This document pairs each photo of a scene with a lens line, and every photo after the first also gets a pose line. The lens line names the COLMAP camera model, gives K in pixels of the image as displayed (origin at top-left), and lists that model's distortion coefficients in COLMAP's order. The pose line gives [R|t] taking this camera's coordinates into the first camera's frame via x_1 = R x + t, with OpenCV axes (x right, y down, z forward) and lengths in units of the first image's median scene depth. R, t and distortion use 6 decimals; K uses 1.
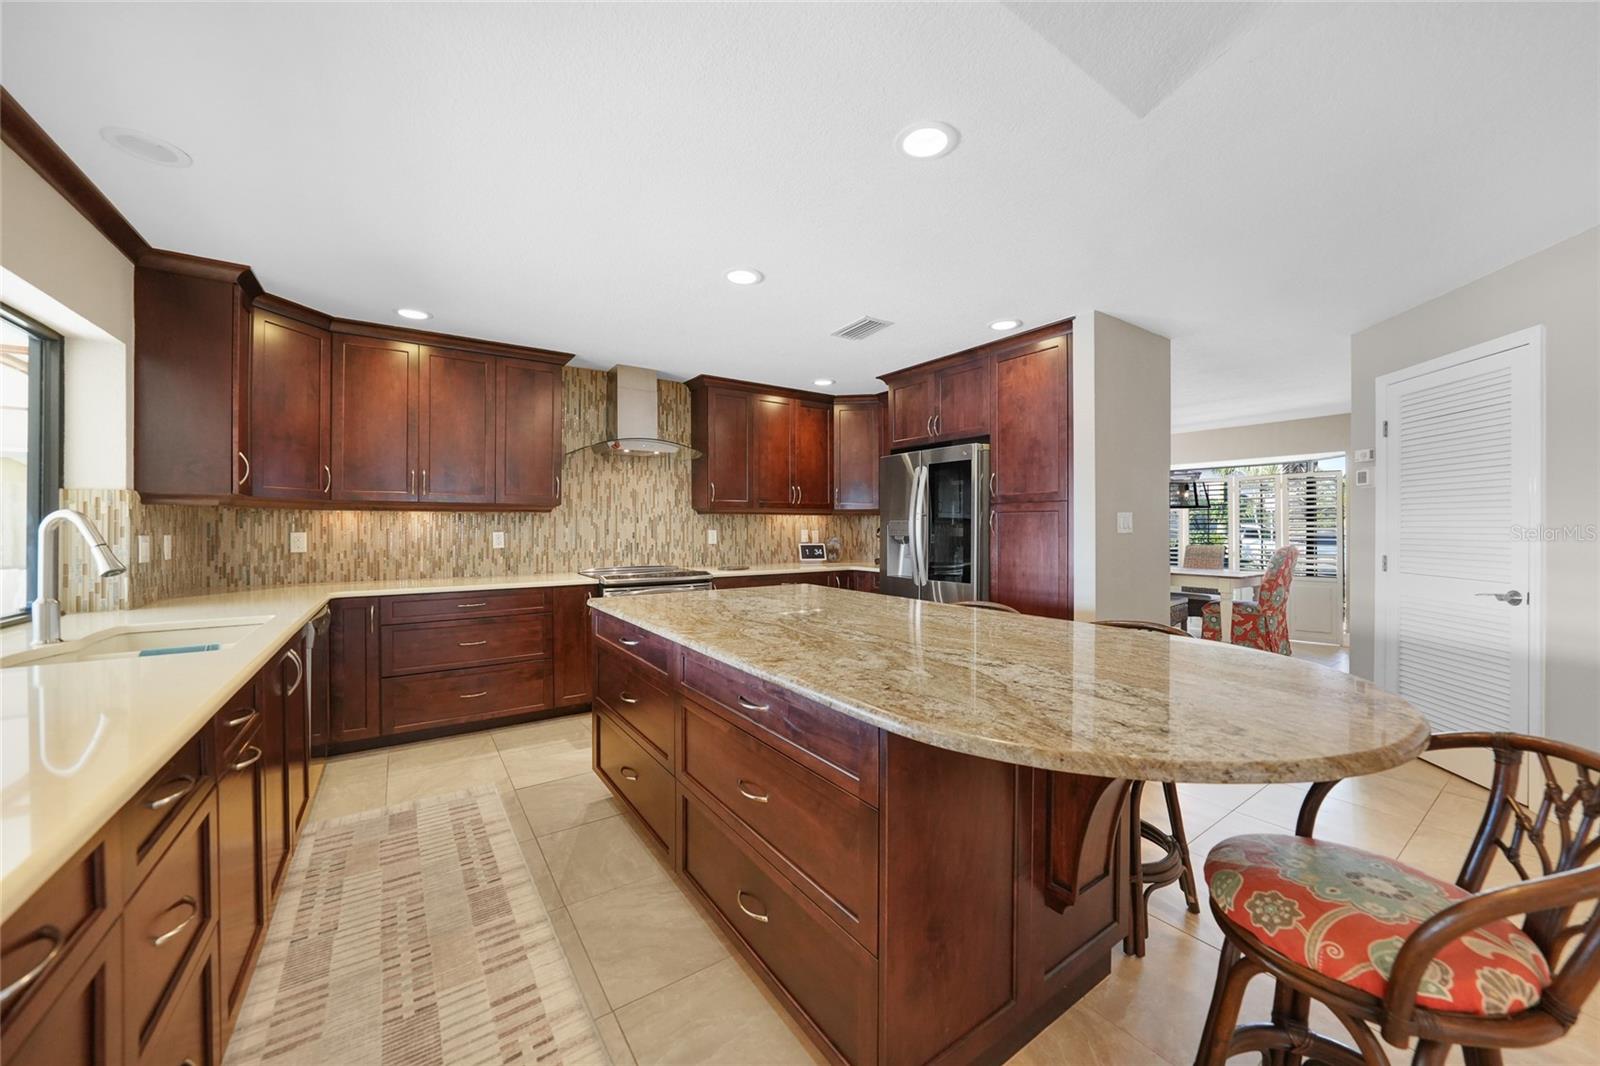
lens RADIAL K [[581.6, 0, 808.6], [0, 581.6, 529.8], [0, 0, 1]] dist [-0.021289, 0.002816]
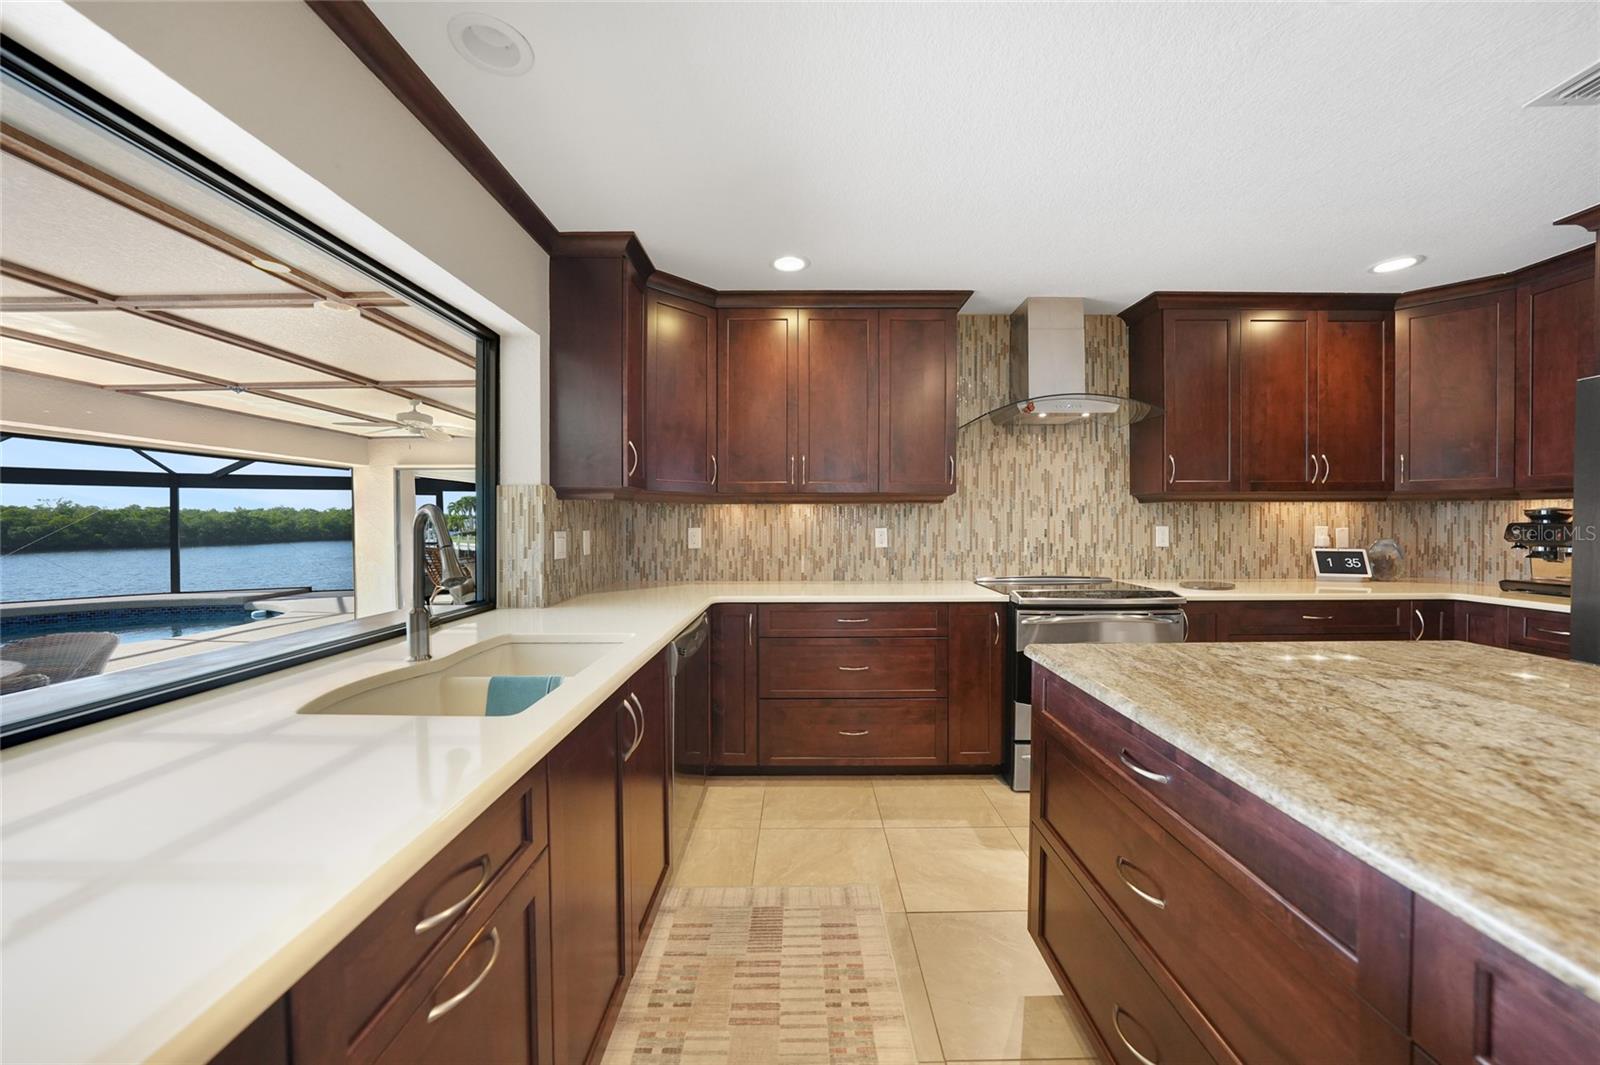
lens RADIAL K [[581.6, 0, 808.6], [0, 581.6, 529.3], [0, 0, 1]] dist [-0.021289, 0.002816]
pose [[0.823348, 0.007453, -0.567488, -0.158130], [-0.001523, 0.999939, 0.010924, -0.003352], [0.567535, -0.008130, 0.823309, 0.270474]]
